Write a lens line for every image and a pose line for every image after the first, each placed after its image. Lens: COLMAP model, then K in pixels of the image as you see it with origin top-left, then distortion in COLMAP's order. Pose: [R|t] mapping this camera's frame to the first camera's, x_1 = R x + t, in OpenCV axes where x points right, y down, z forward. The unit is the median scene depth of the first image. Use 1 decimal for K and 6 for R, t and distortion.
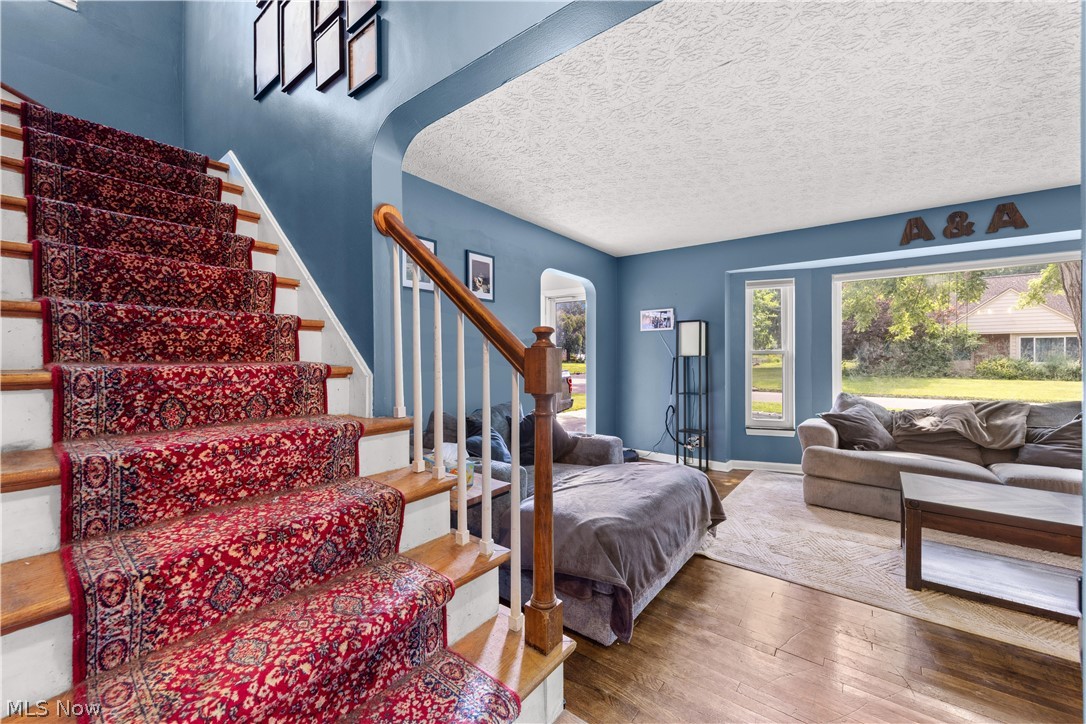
lens RADIAL K [[429.4, 0, 543.5], [0, 429.4, 358.0], [0, 0, 1]] dist [-0.000009, -0.000044]
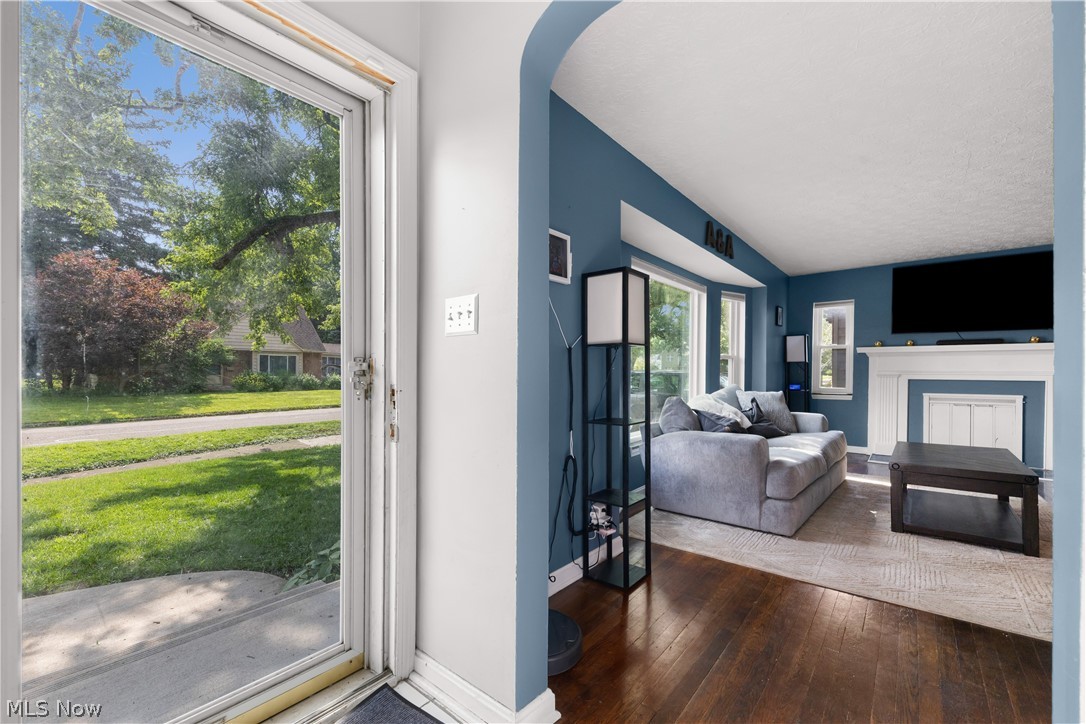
lens RADIAL K [[444.3, 0, 542.5], [0, 444.3, 369.6], [0, 0, 1]] dist [0.000785, -0.000098]
pose [[0.048564, 0.008811, 0.998781, -0.217169], [0.004481, 0.999949, -0.009039, 0.035382], [-0.998810, 0.004914, 0.048522, 1.348959]]
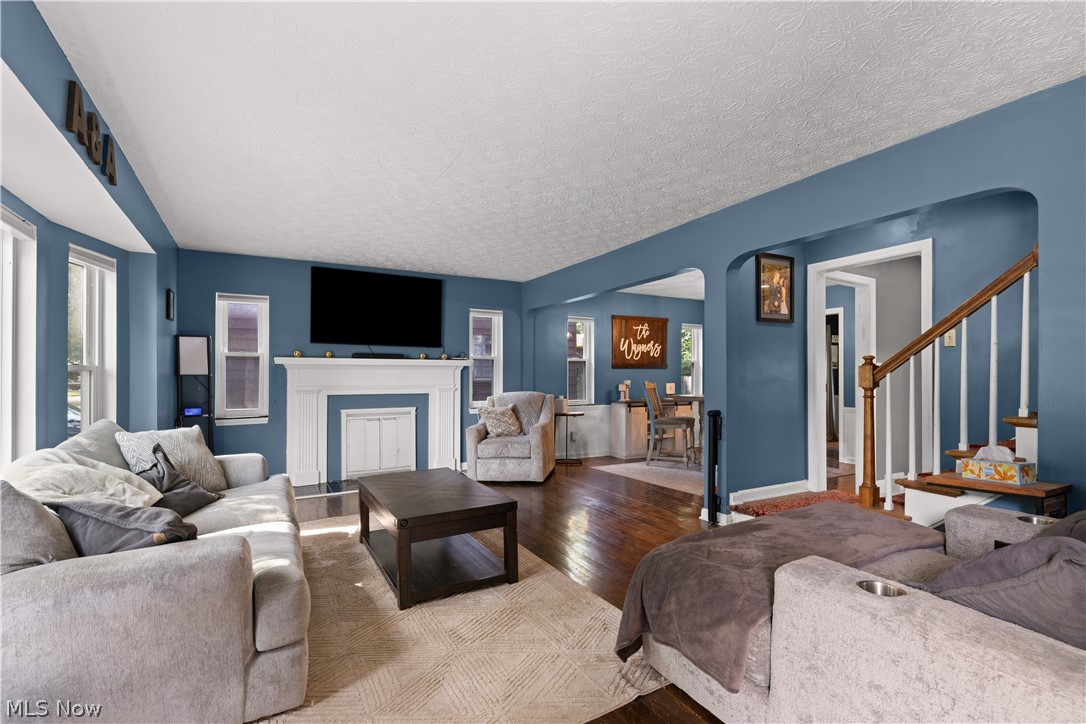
lens RADIAL K [[497.1, 0, 545.6], [0, 497.1, 375.7], [0, 0, 1]] dist [0.001638, -0.005992]
pose [[-0.921726, 0.007935, 0.387761, 0.171621], [0.010675, 0.999931, 0.004912, 0.000572], [-0.387696, 0.008667, -0.921747, 1.306778]]
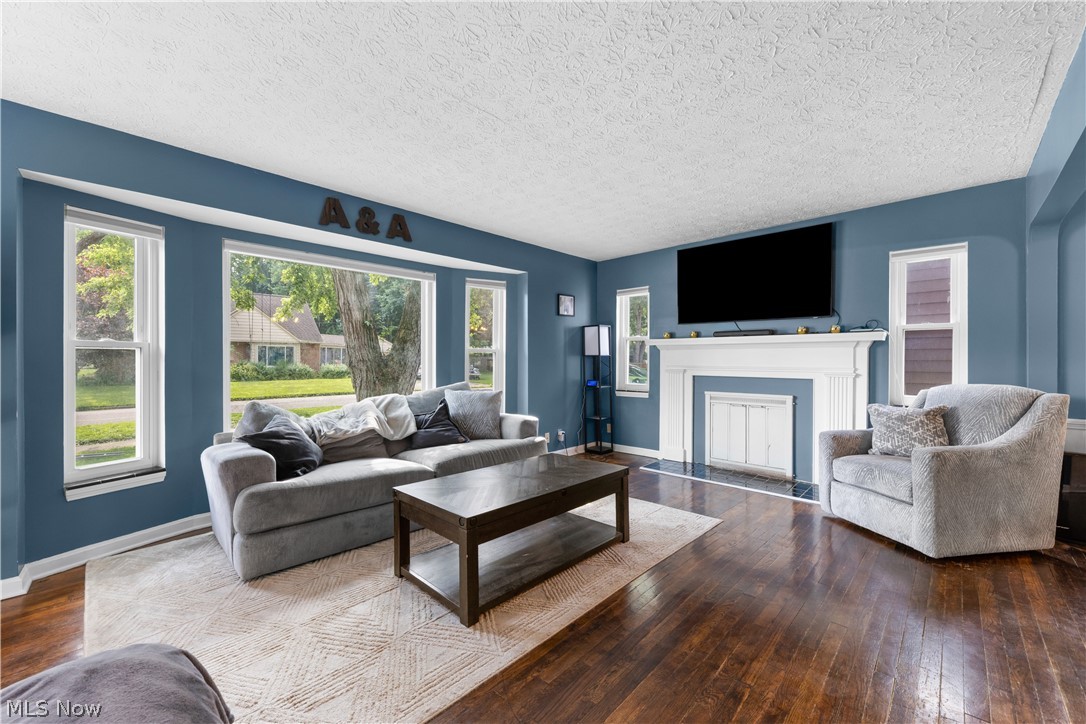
lens RADIAL K [[429.4, 0, 543.5], [0, 429.4, 358.0], [0, 0, 1]] dist [-0.000009, -0.000044]
pose [[0.110423, 0.008736, 0.993846, 0.025478], [0.005624, 0.999940, -0.009415, 0.017203], [-0.993869, 0.006629, 0.110367, 0.465649]]
